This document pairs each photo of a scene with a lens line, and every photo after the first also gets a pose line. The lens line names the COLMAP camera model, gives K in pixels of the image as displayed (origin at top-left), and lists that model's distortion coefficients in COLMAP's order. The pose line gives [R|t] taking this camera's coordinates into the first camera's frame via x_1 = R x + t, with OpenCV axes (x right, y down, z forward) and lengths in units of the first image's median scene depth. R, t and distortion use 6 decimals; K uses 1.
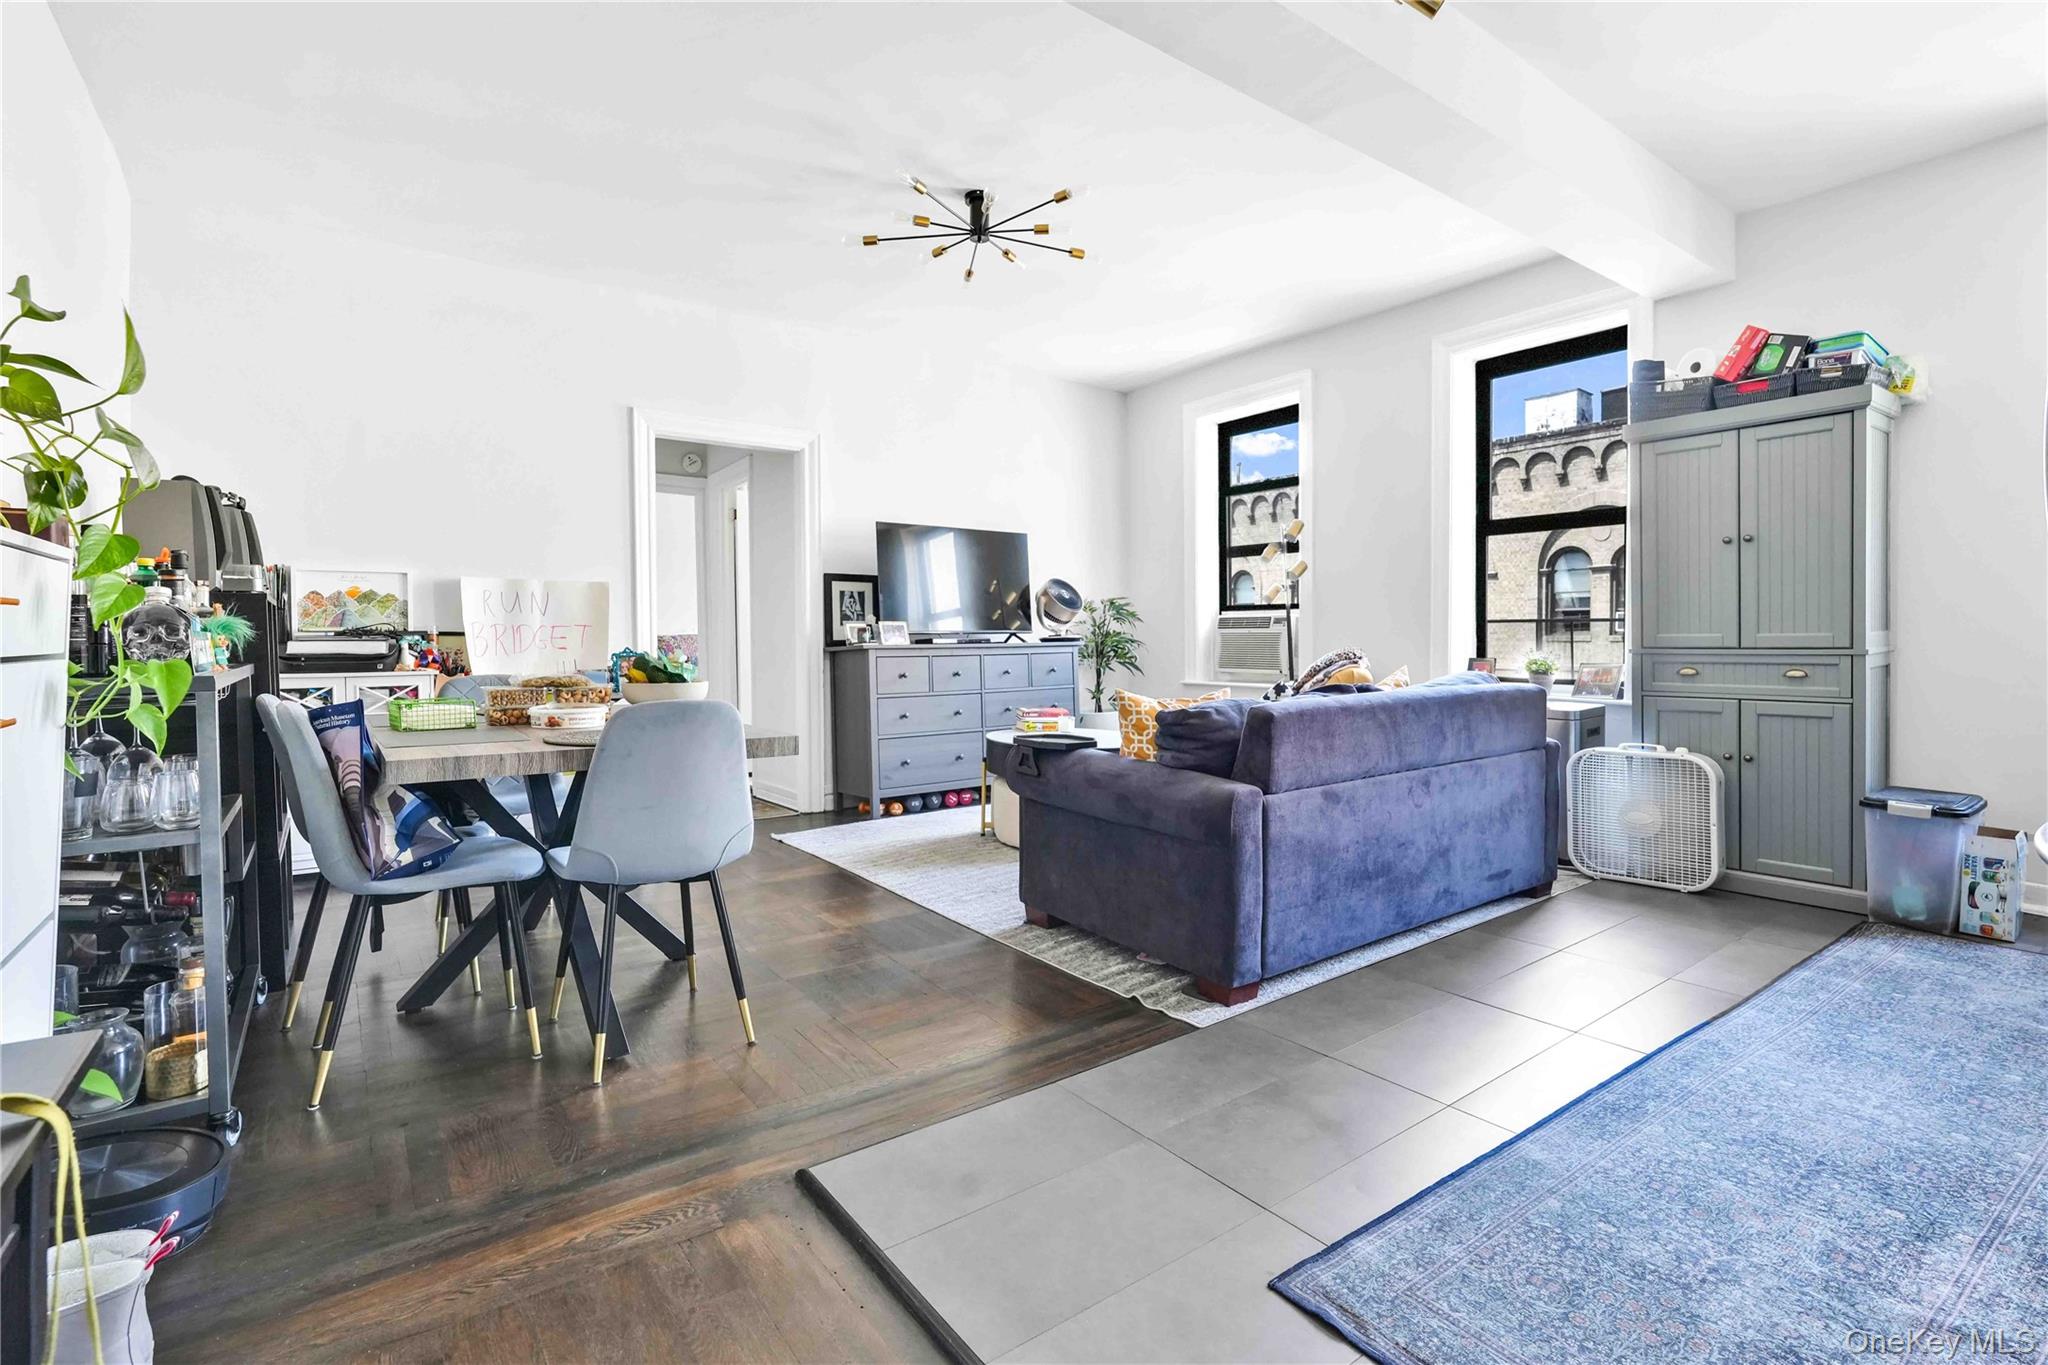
lens RADIAL K [[949.7, 0, 1022.9], [0, 949.7, 655.7], [0, 0, 1]] dist [-0.001013, 0.000072]
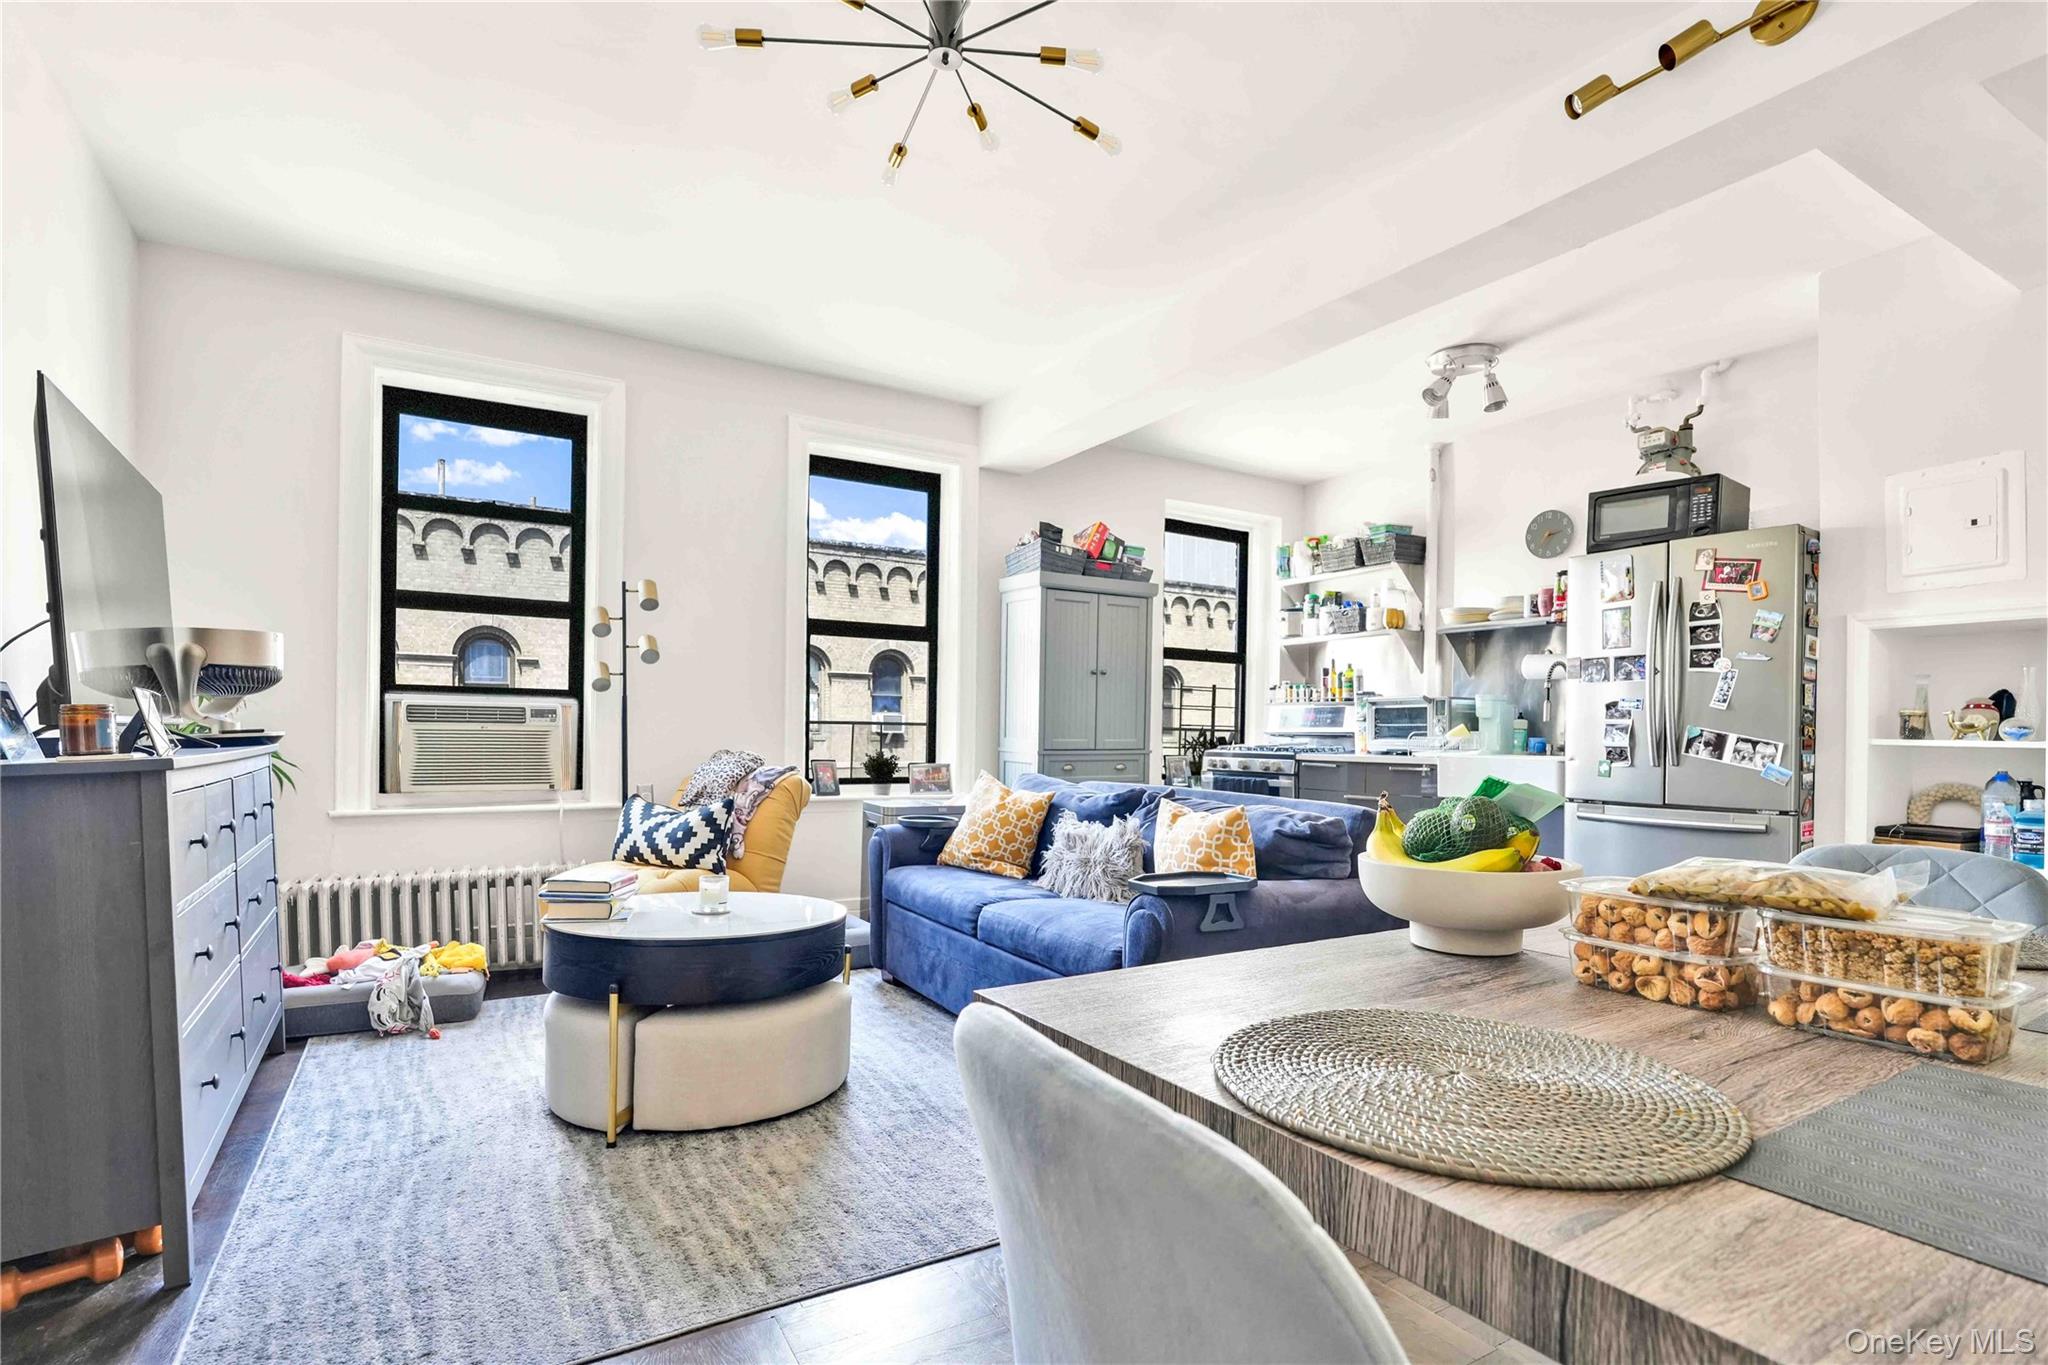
lens RADIAL K [[983.9, 0, 1023.5], [0, 983.9, 736.7], [0, 0, 1]] dist [-0.002154, 0.000427]
pose [[0.085127, 0.003997, 0.996362, -0.693039], [0.009883, 0.999939, -0.004856, -0.020872], [-0.996321, 0.010260, 0.085083, 0.972726]]
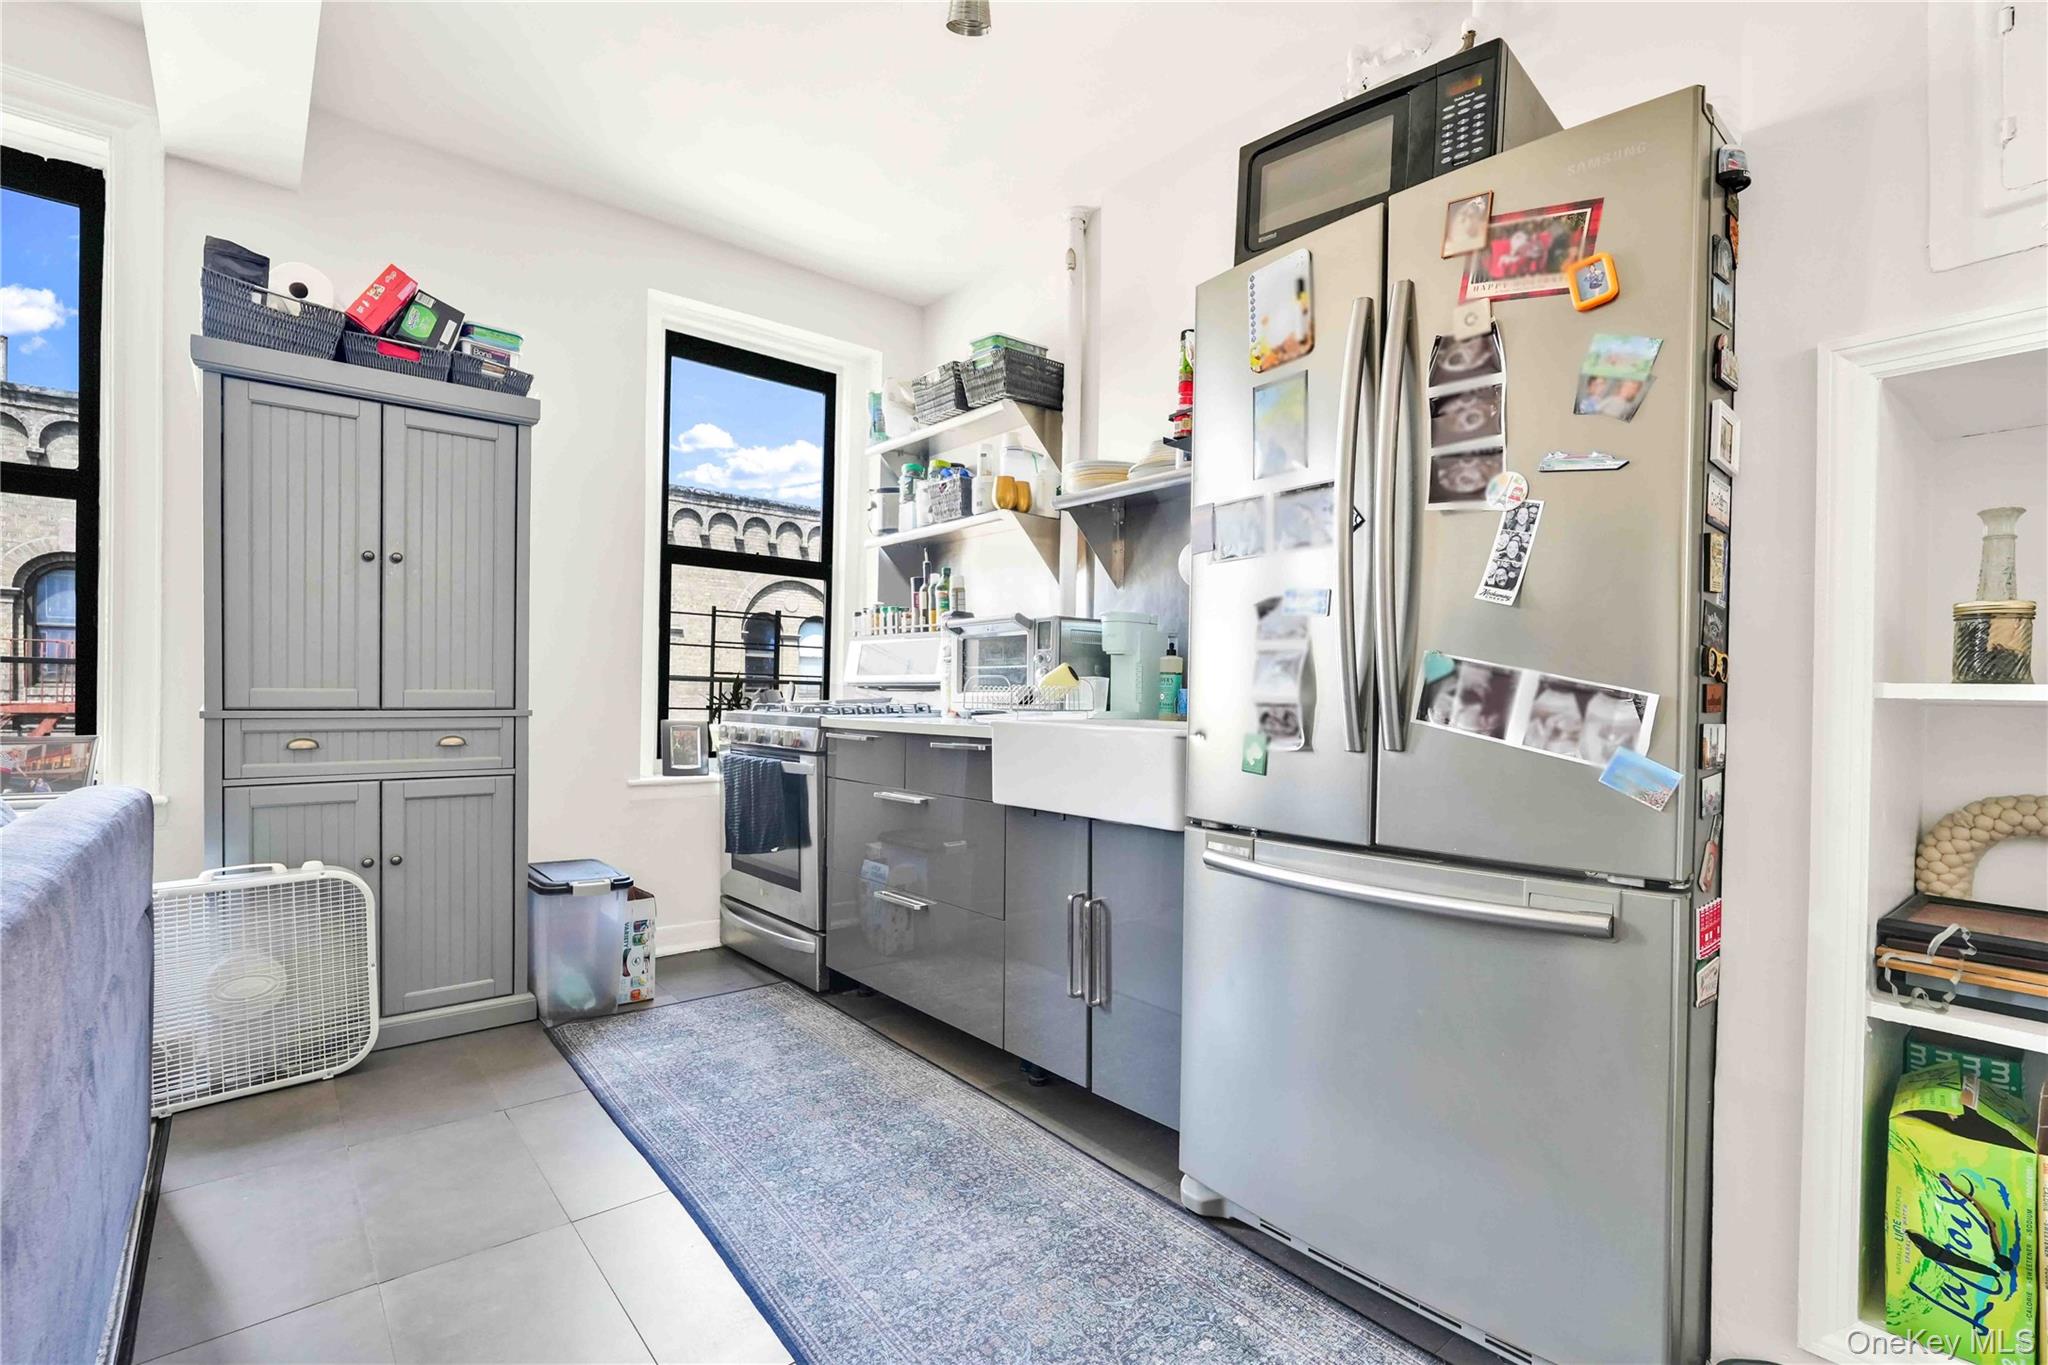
lens RADIAL K [[938.3, 0, 1021.7], [0, 938.3, 705.6], [0, 0, 1]] dist [-0.009512, -0.000115]
pose [[-0.059201, -0.005240, 0.998232, 0.021931], [0.006792, 0.999961, 0.005652, -0.011028], [-0.998223, 0.007115, -0.059163, 0.552505]]
